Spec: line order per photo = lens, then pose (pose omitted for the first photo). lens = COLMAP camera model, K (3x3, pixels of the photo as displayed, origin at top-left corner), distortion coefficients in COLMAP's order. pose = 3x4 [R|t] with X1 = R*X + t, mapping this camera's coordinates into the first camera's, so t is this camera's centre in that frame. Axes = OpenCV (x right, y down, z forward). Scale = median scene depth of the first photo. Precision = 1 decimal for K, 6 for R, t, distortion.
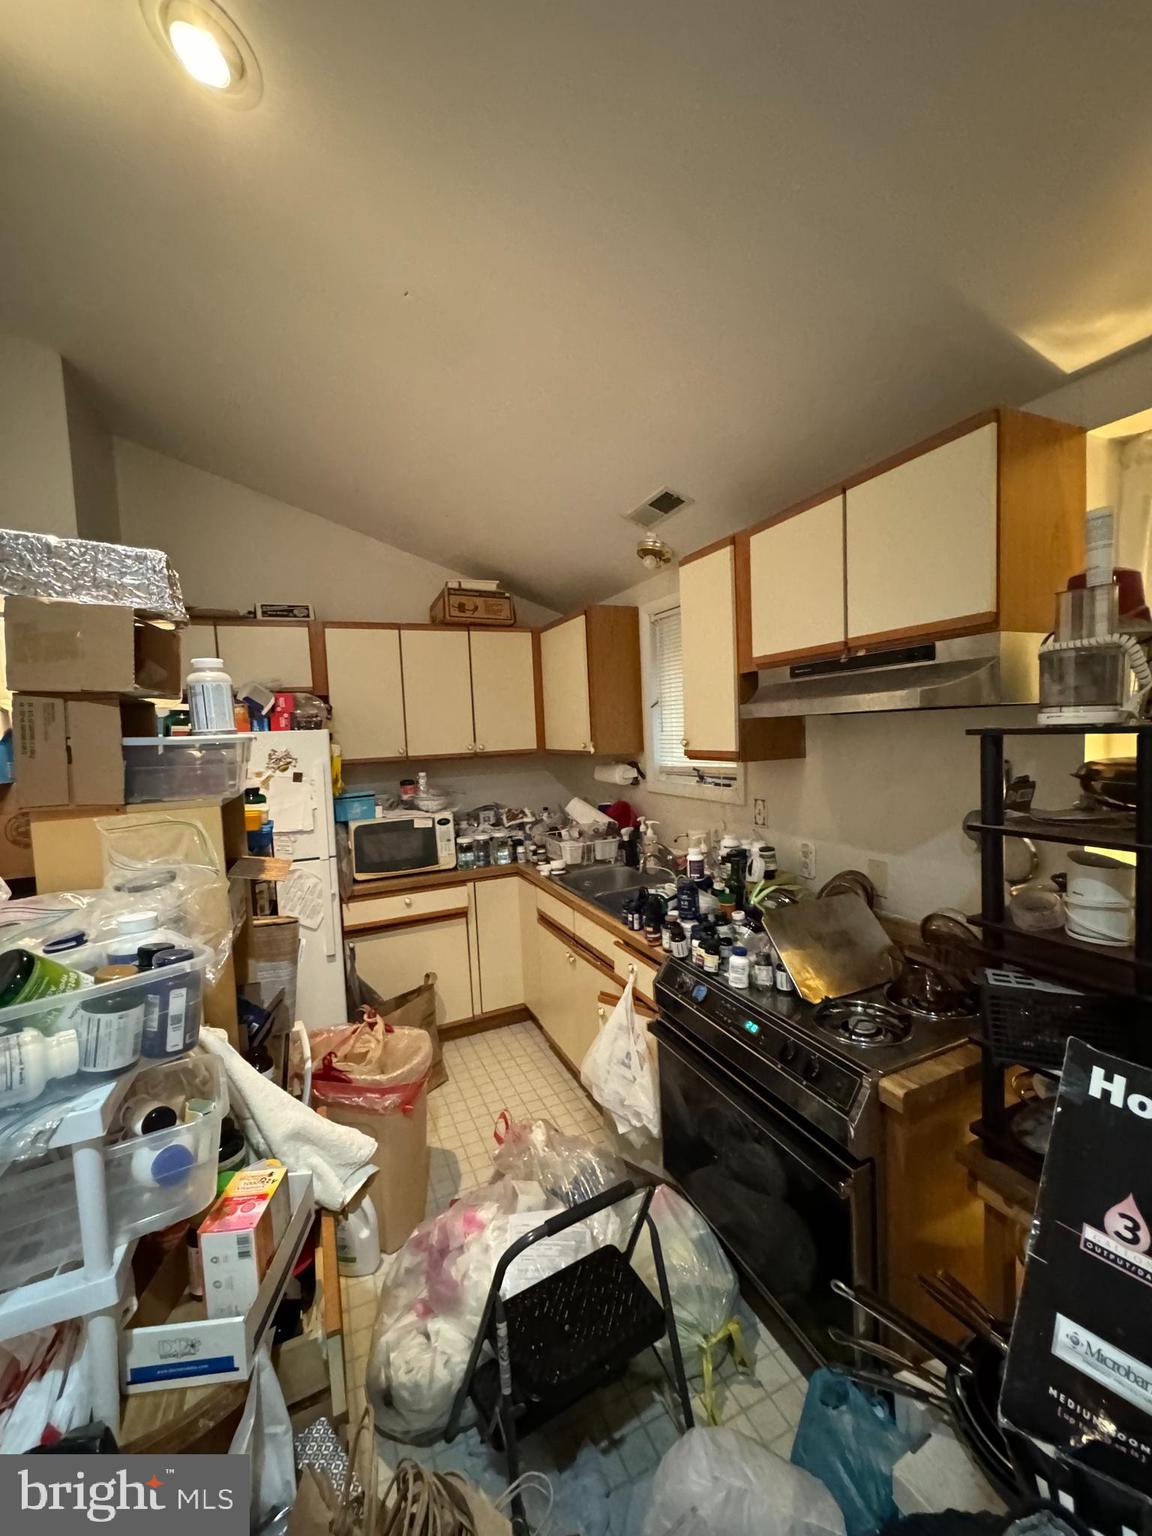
lens RADIAL K [[612.6, 0, 586.4], [0, 612.6, 769.3], [0, 0, 1]] dist [-0.004669, -0.000330]
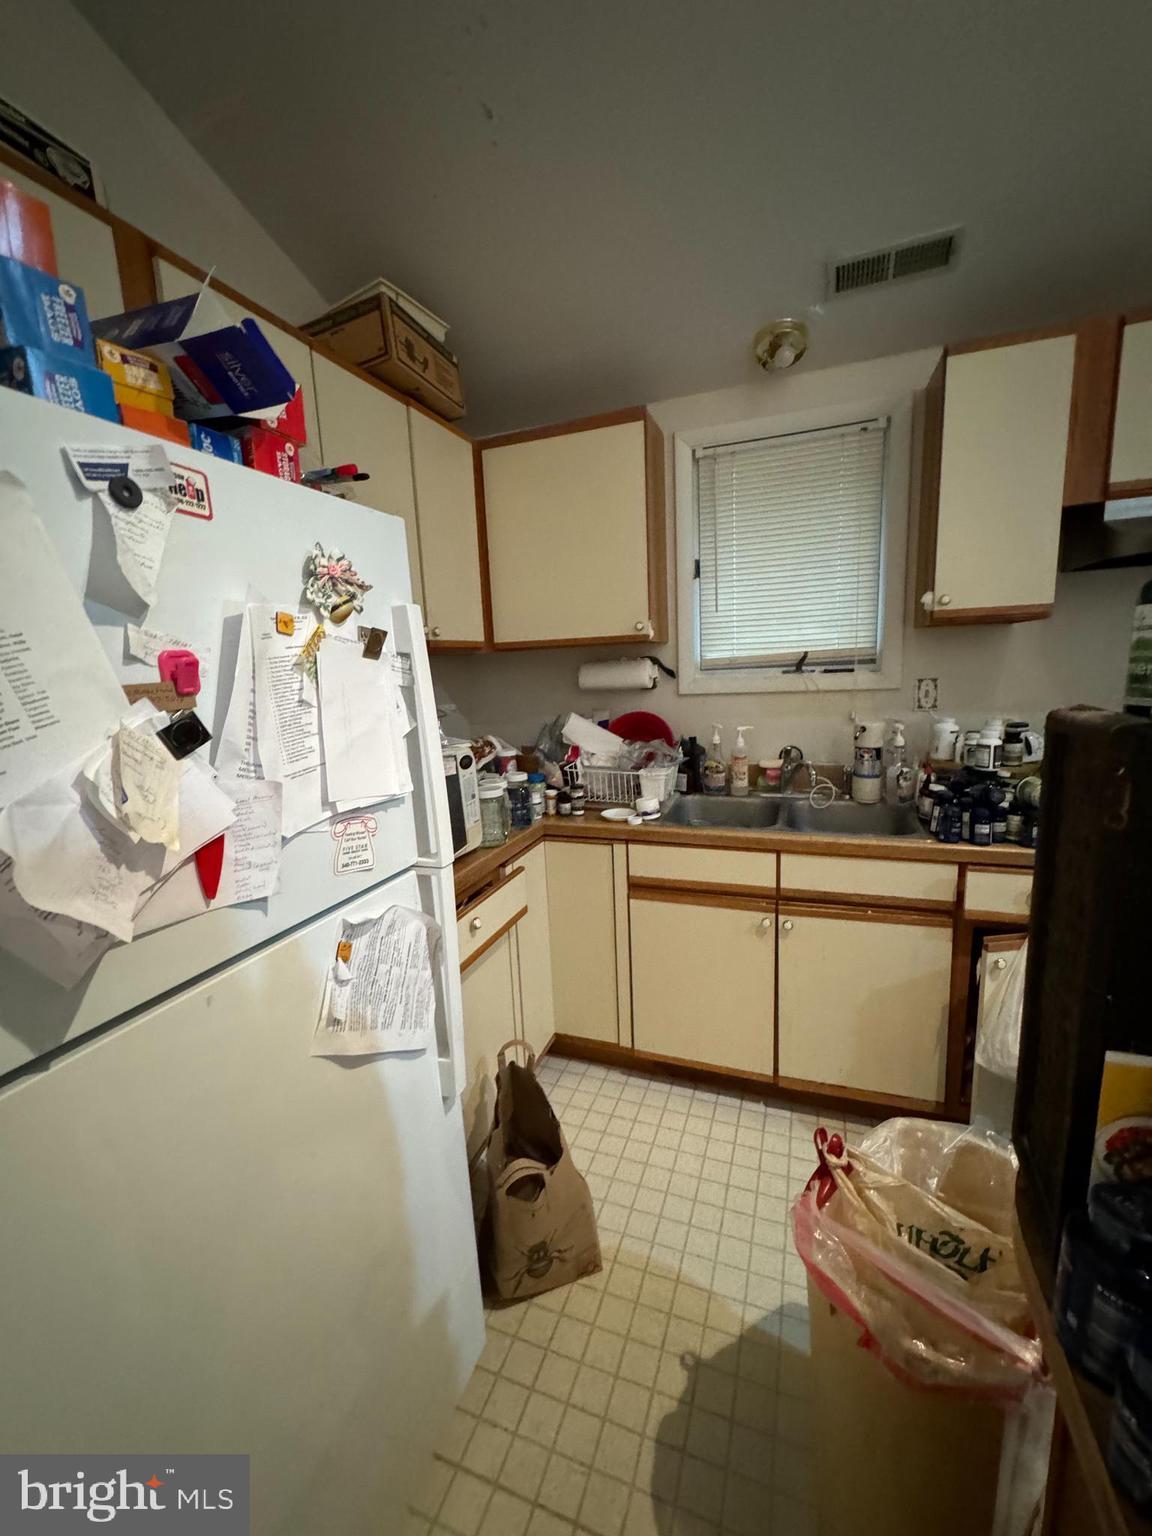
lens RADIAL K [[612.6, 0, 574.3], [0, 612.6, 762.6], [0, 0, 1]] dist [-0.004669, -0.000330]
pose [[0.706038, -0.104296, 0.700452, -0.537684], [0.062468, 0.994412, 0.085100, 0.048076], [-0.705413, -0.016328, 0.708608, 0.573259]]
